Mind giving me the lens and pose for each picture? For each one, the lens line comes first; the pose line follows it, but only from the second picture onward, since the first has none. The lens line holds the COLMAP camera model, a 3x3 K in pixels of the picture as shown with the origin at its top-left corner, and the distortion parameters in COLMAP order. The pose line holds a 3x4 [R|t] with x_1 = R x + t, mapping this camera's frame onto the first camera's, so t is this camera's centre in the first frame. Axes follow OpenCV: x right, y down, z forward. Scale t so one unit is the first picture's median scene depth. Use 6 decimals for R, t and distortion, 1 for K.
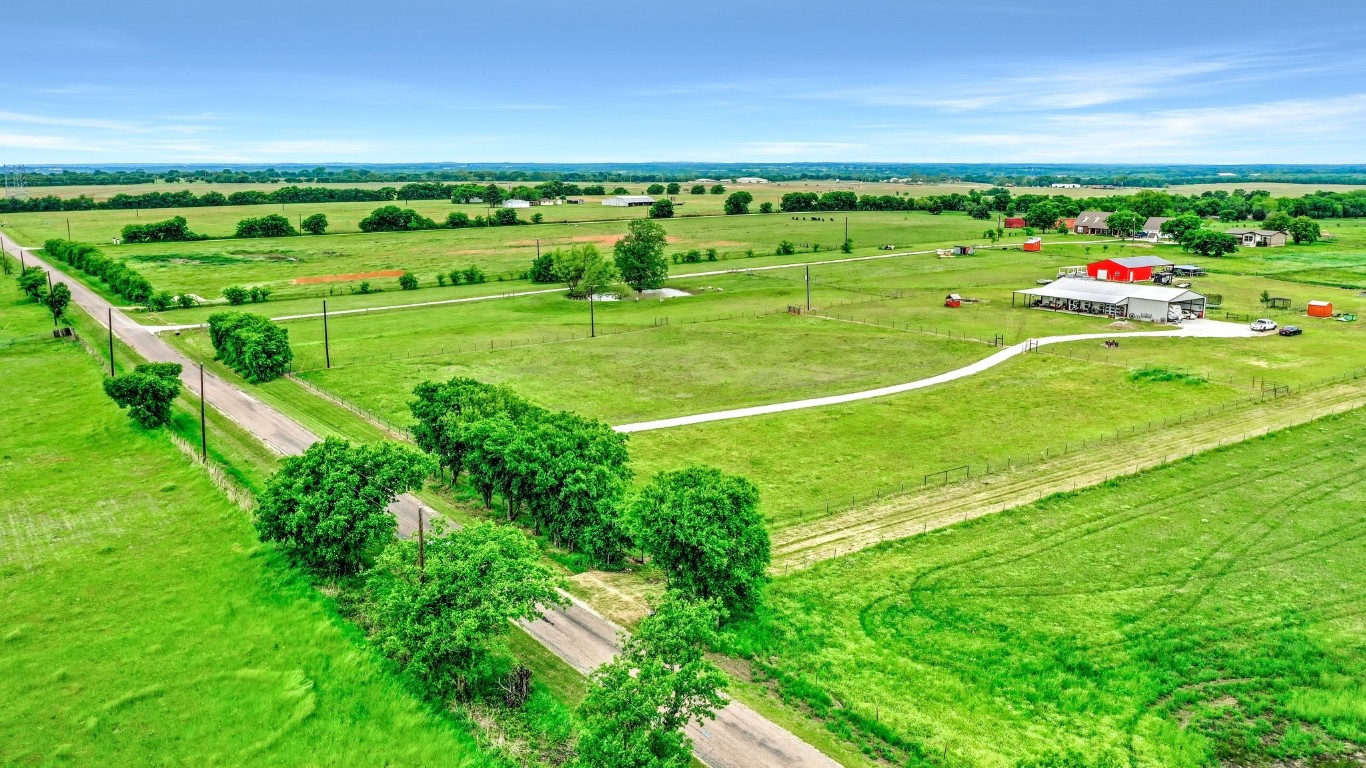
lens RADIAL K [[1097.2, 0, 683.0], [0, 1097.2, 384.0], [0, 0, 1]] dist [-0.008300, 0.001009]
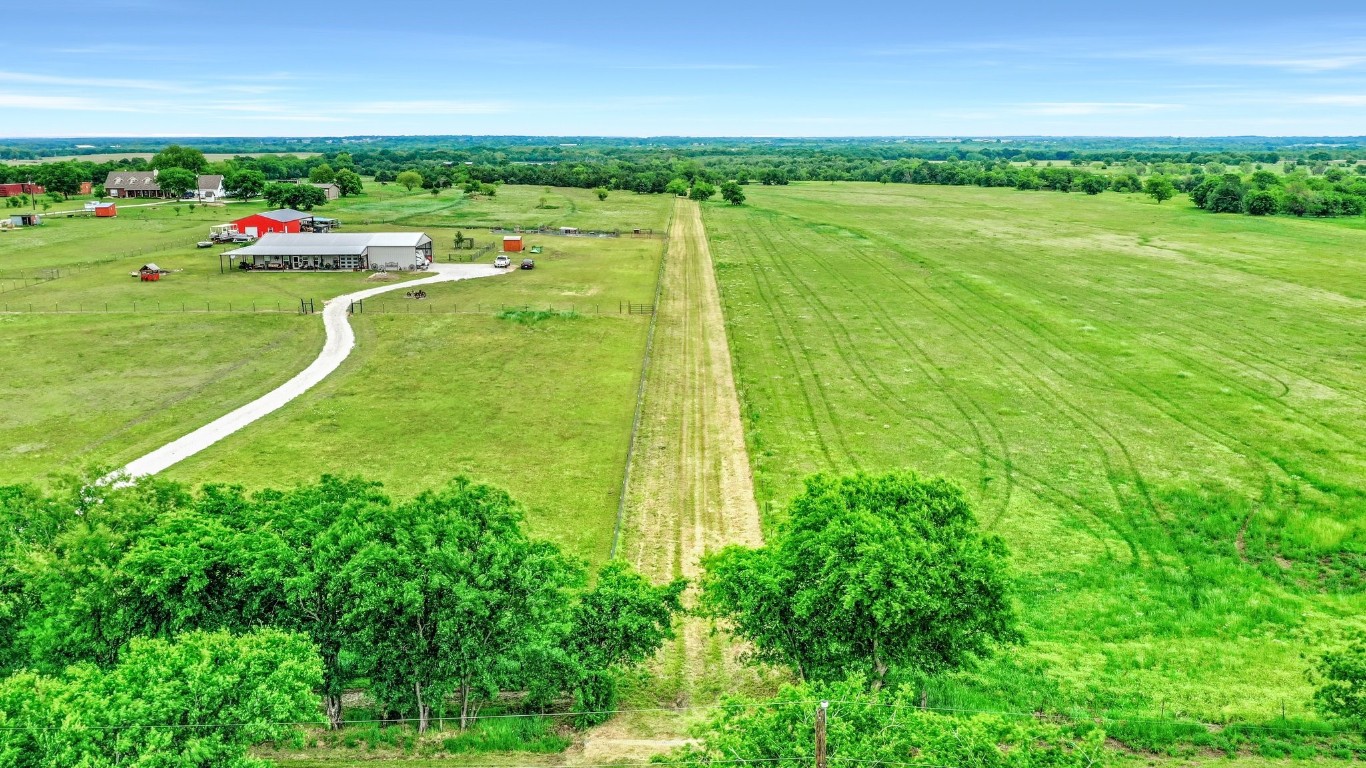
lens RADIAL K [[1097.2, 0, 683.0], [0, 1097.2, 384.0], [0, 0, 1]] dist [-0.008300, 0.001009]
pose [[0.571744, -0.176866, 0.801141, -0.183471], [0.158623, 0.981892, 0.103568, -0.019530], [-0.804952, 0.067865, 0.589446, 0.251791]]
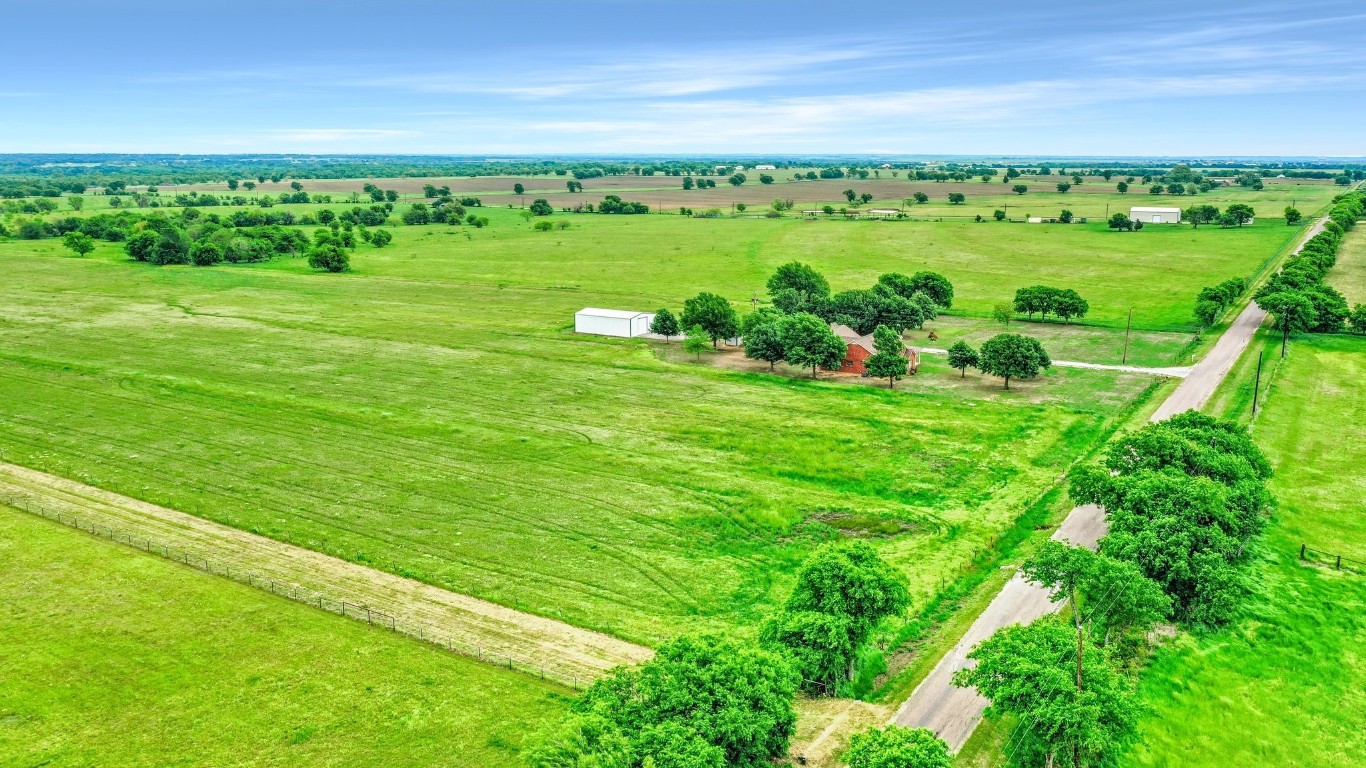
lens RADIAL K [[1097.2, 0, 683.0], [0, 1097.2, 384.0], [0, 0, 1]] dist [-0.008300, 0.001009]
pose [[-0.384746, -0.179854, 0.905330, -0.307828], [0.179482, 0.947533, 0.264515, -0.137687], [-0.905404, 0.264262, -0.332279, 0.506186]]
